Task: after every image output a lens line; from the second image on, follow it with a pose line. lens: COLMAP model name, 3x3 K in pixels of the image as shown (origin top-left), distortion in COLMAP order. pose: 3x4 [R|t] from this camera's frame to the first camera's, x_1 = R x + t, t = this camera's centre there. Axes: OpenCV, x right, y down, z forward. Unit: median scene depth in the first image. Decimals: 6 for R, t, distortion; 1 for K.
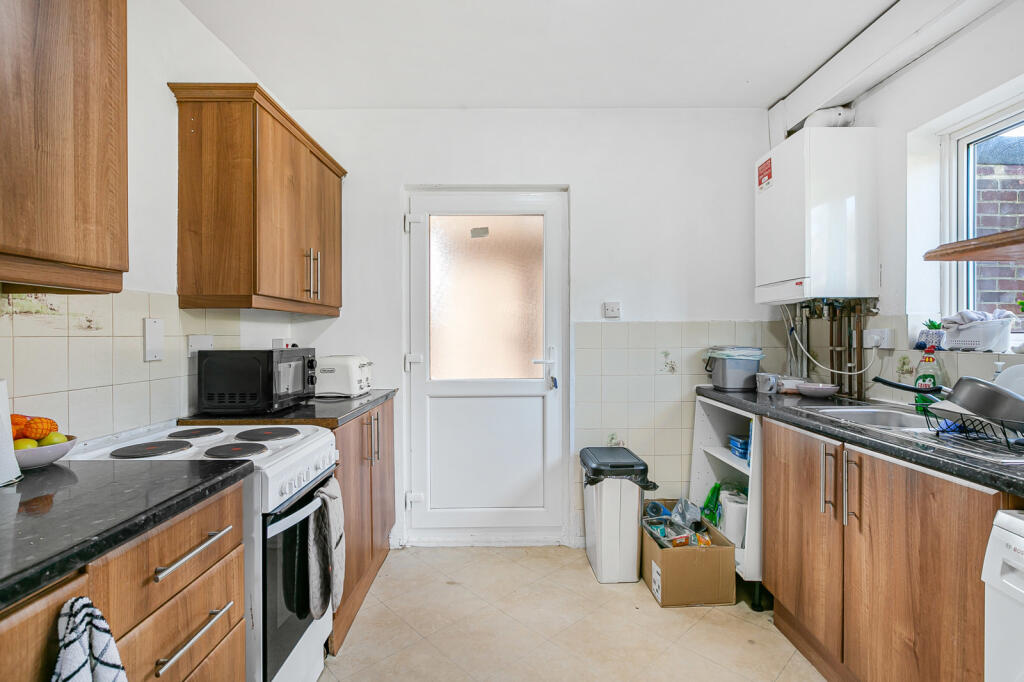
lens RADIAL K [[479.7, 0, 513.8], [0, 479.7, 337.7], [0, 0, 1]] dist [-0.009298, -0.000643]
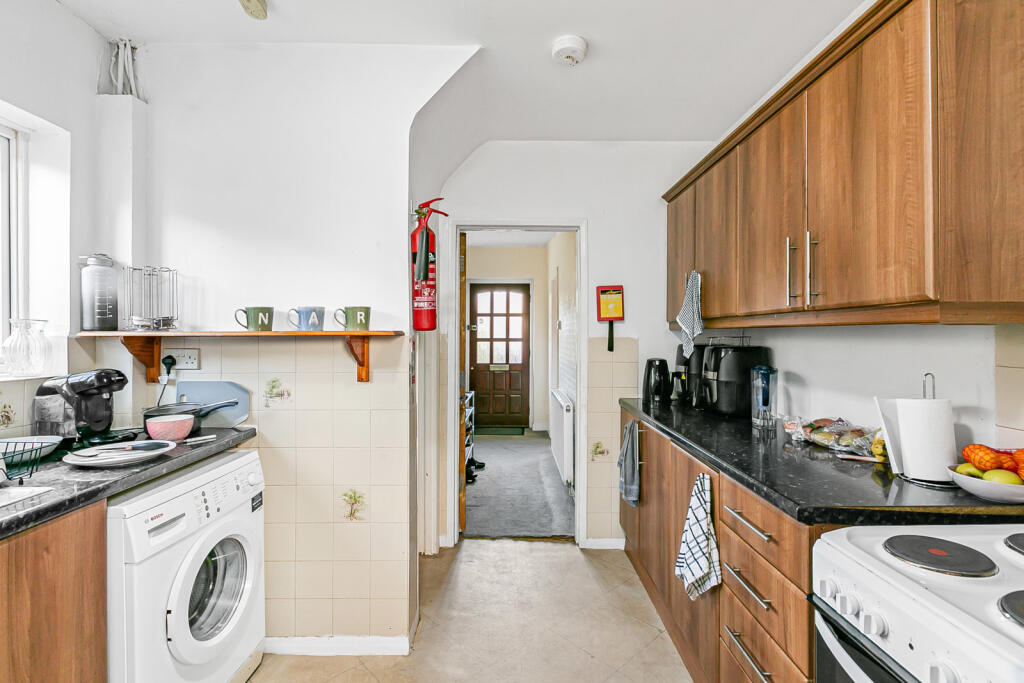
lens RADIAL K [[470.9, 0, 511.8], [0, 470.9, 336.6], [0, 0, 1]] dist [-0.000794, -0.001324]
pose [[-0.999949, 0.003901, 0.009272, -0.004029], [0.004029, 0.999896, 0.013843, -0.041655], [-0.009217, 0.013880, -0.999861, 0.962439]]
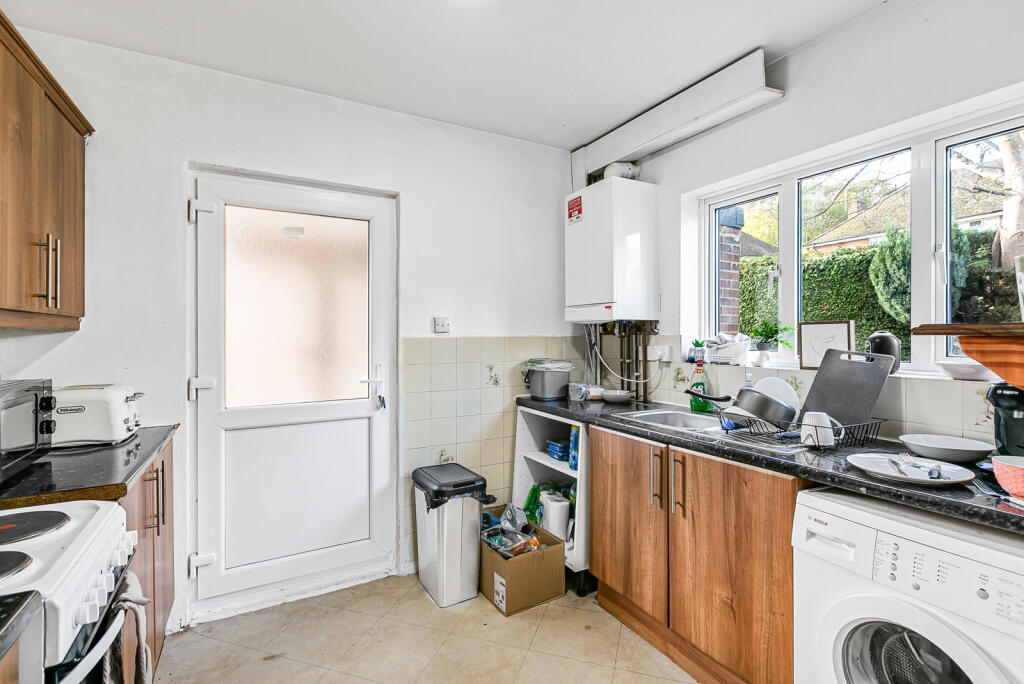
lens RADIAL K [[470.9, 0, 511.7], [0, 470.9, 334.9], [0, 0, 1]] dist [-0.000794, -0.001324]
pose [[0.877074, 0.001679, 0.480352, -0.154386], [0.001899, 0.999974, -0.006962, -0.034727], [-0.480351, 0.007018, 0.877048, 0.088678]]
